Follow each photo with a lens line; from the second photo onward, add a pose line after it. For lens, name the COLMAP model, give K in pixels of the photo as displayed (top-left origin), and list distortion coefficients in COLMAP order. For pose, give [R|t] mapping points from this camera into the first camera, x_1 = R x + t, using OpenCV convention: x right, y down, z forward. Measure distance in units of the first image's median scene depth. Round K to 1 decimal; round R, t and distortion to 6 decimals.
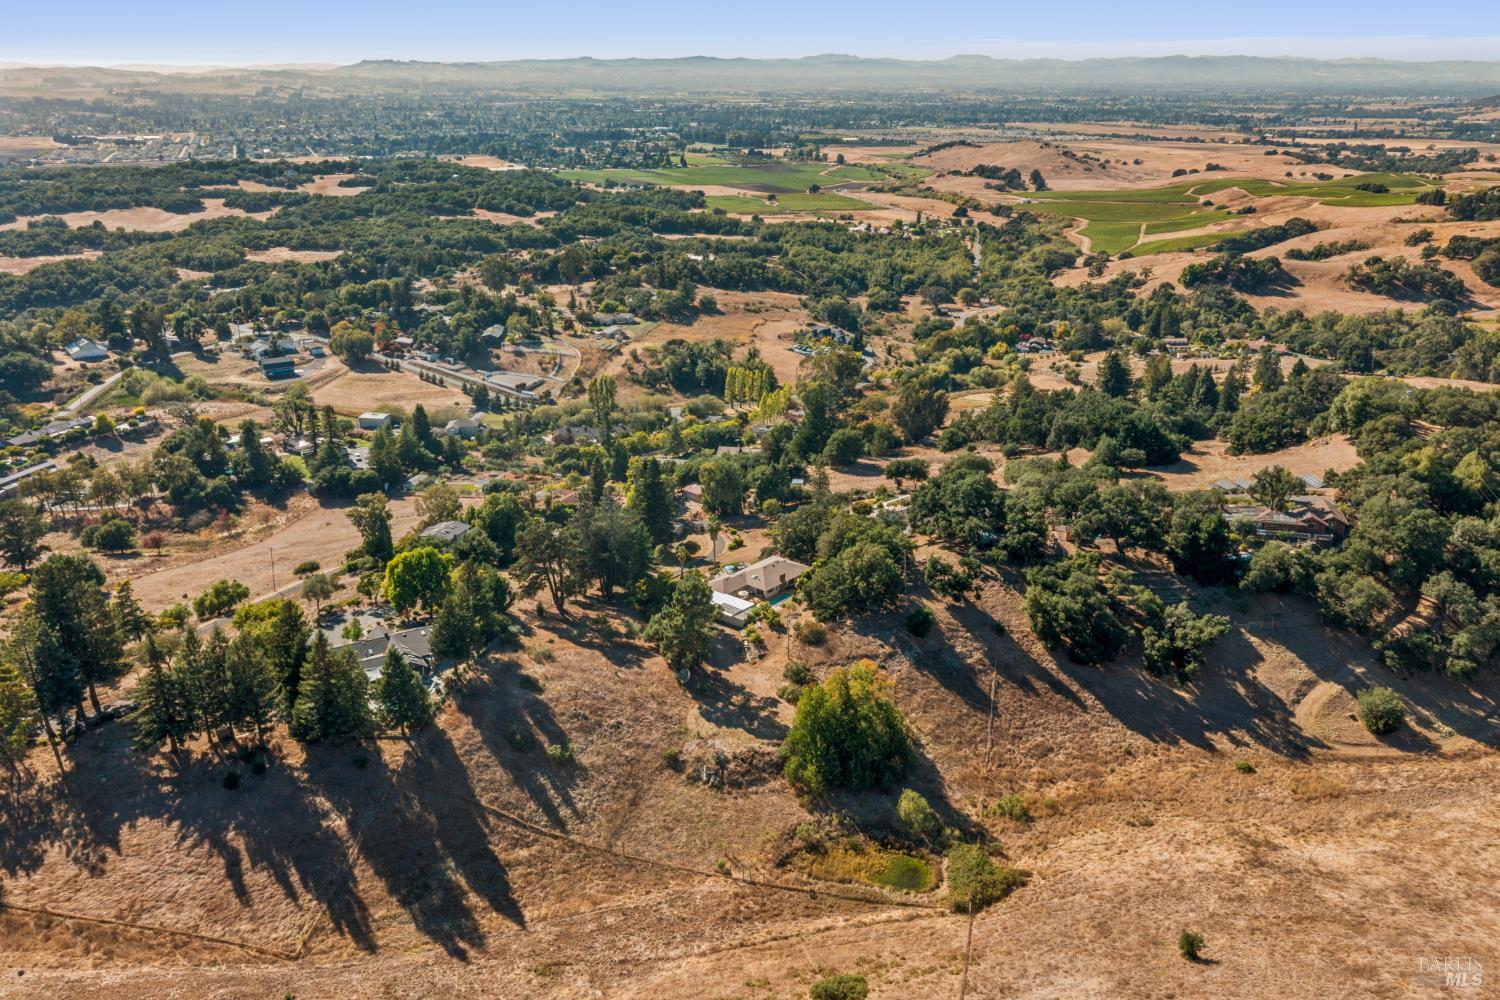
lens RADIAL K [[1225.7, 0, 750.0], [0, 1225.7, 500.0], [0, 0, 1]] dist [0.030183, -0.043099]
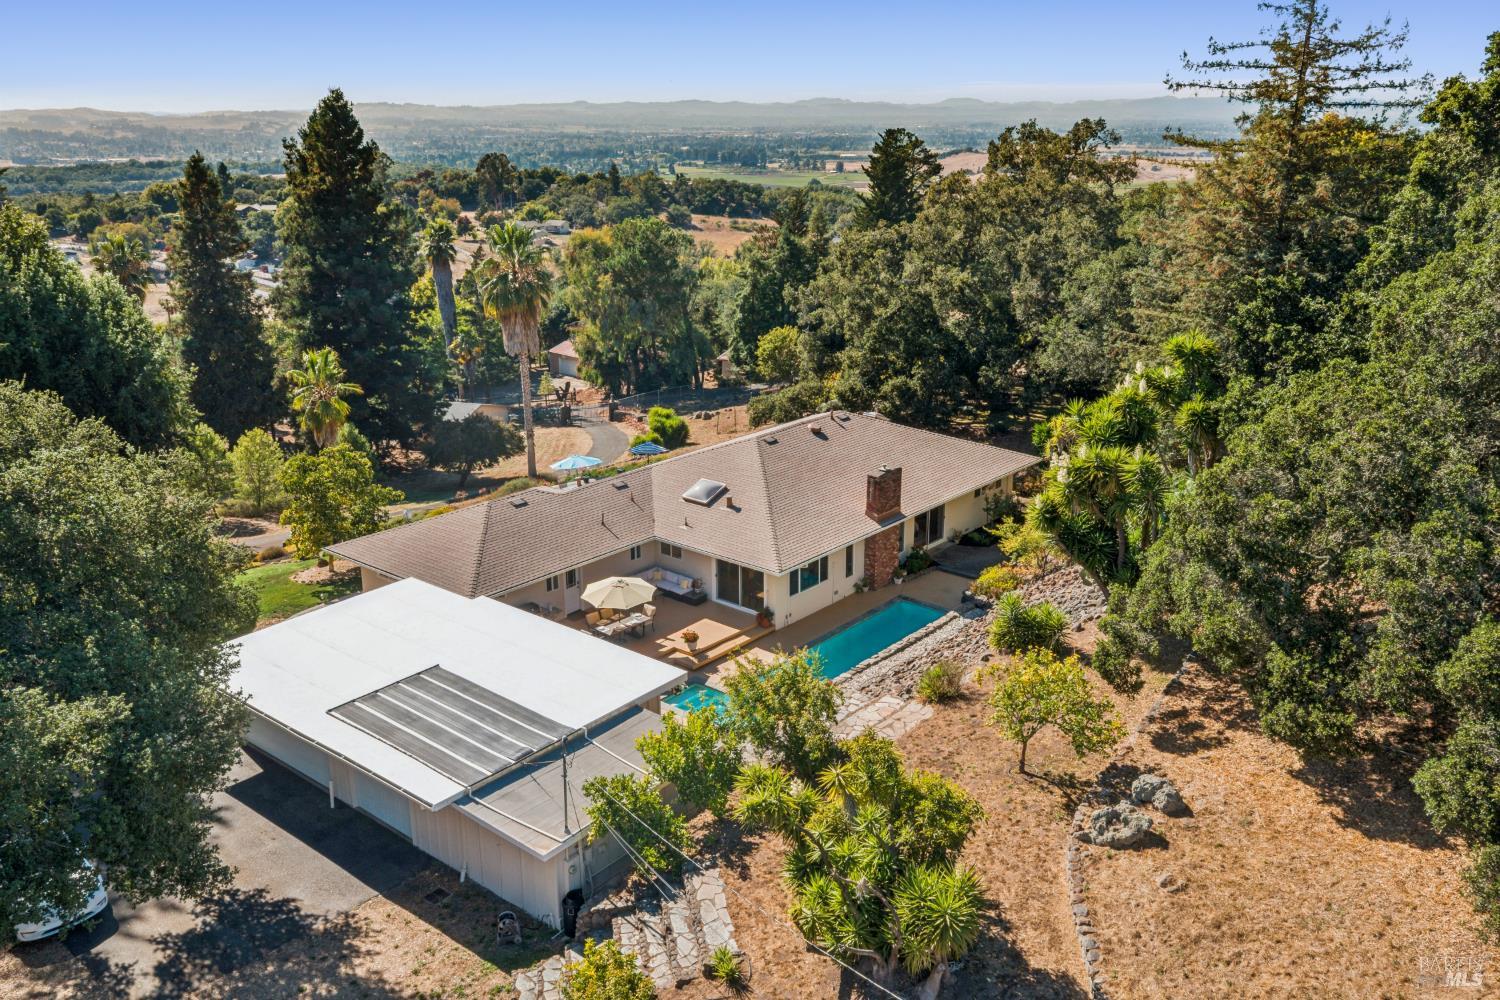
lens RADIAL K [[1214.5, 0, 750.0], [0, 1214.5, 500.0], [0, 0, 1]] dist [0.012322, 0.000913]
pose [[0.999968, -0.007473, 0.002734, 0.004033], [0.007560, 0.999414, -0.033376, 0.029913], [-0.002483, 0.033395, 0.999439, 0.365462]]
